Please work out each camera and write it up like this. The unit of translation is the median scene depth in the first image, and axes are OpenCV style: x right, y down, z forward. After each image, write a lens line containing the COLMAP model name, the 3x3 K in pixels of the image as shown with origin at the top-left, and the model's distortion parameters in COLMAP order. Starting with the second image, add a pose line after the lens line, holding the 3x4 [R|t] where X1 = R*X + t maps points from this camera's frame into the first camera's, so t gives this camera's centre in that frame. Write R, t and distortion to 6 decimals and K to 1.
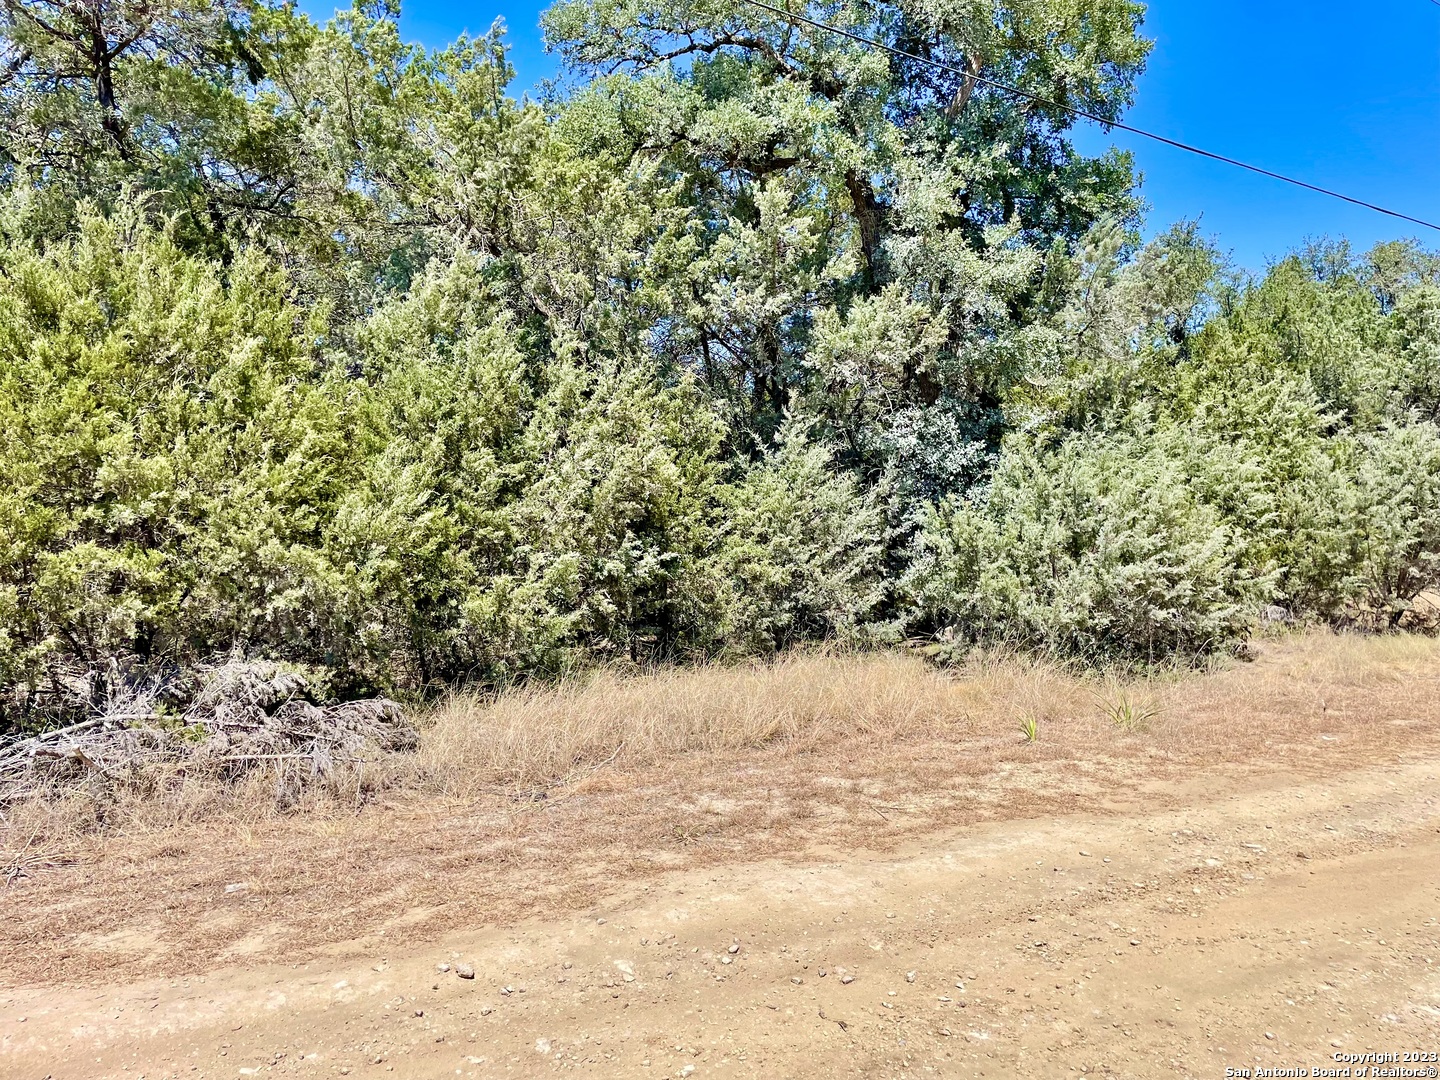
lens RADIAL K [[1086.9, 0, 713.2], [0, 1086.9, 535.8], [0, 0, 1]] dist [0.050708, -0.042862]
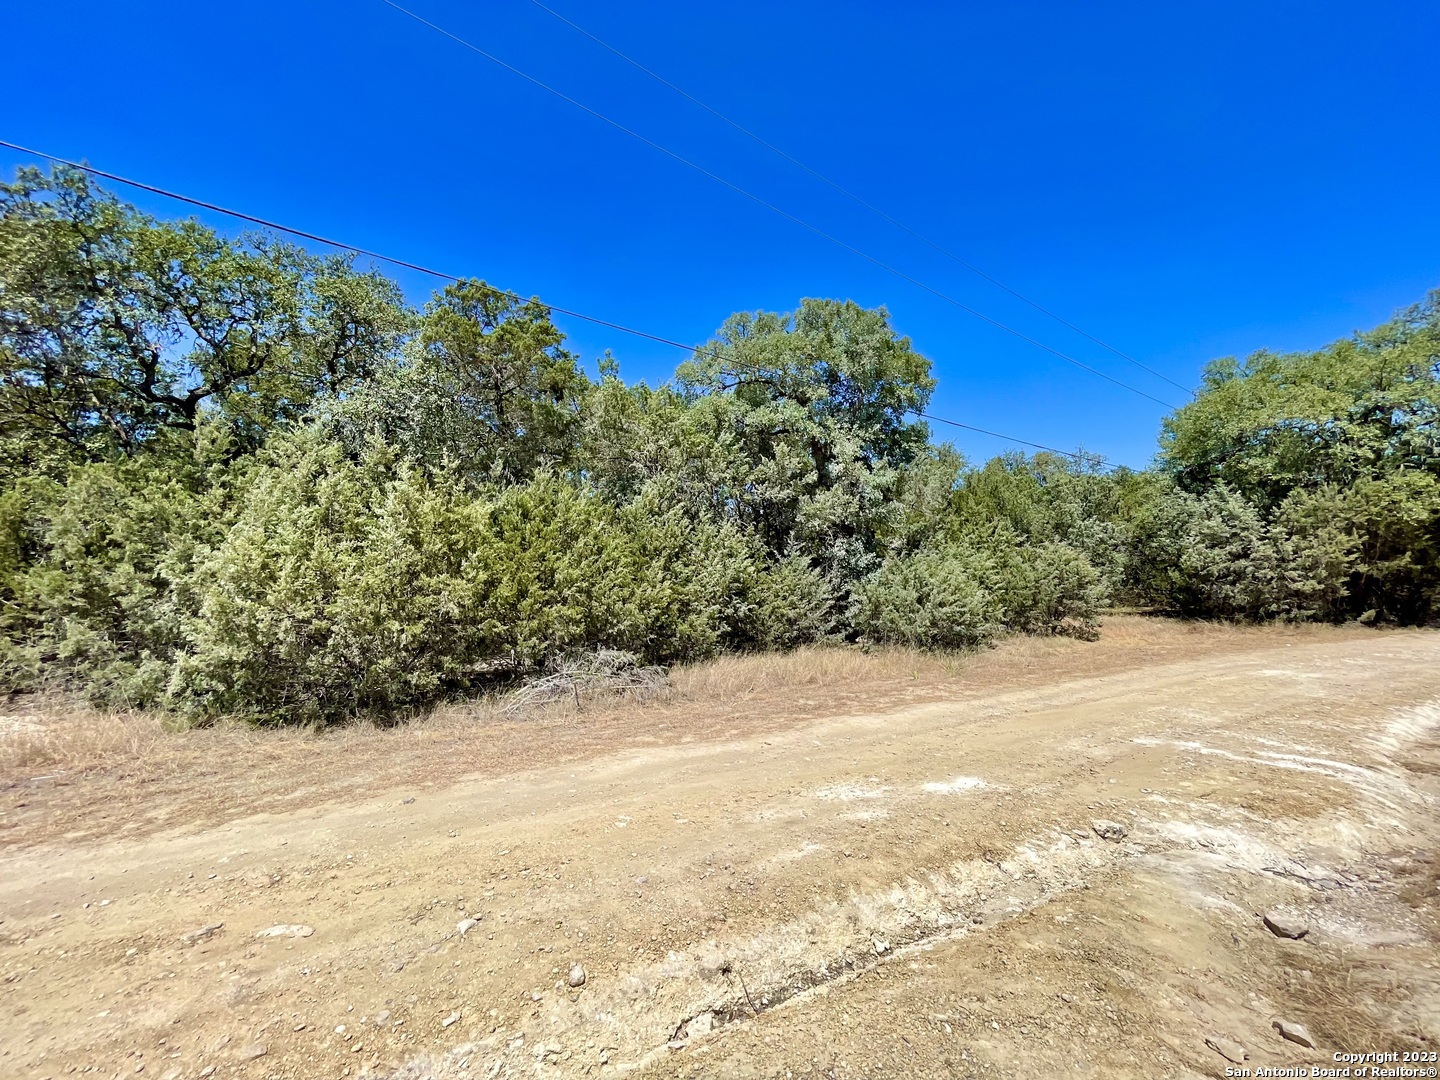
lens RADIAL K [[580.2, 0, 722.0], [0, 580.2, 544.7], [0, 0, 1]] dist [-0.000712, 0.000197]
pose [[0.999166, -0.008542, 0.039920, -0.122312], [0.011865, 0.996414, -0.083774, -0.007443], [-0.039061, 0.084178, 0.995685, -0.196993]]
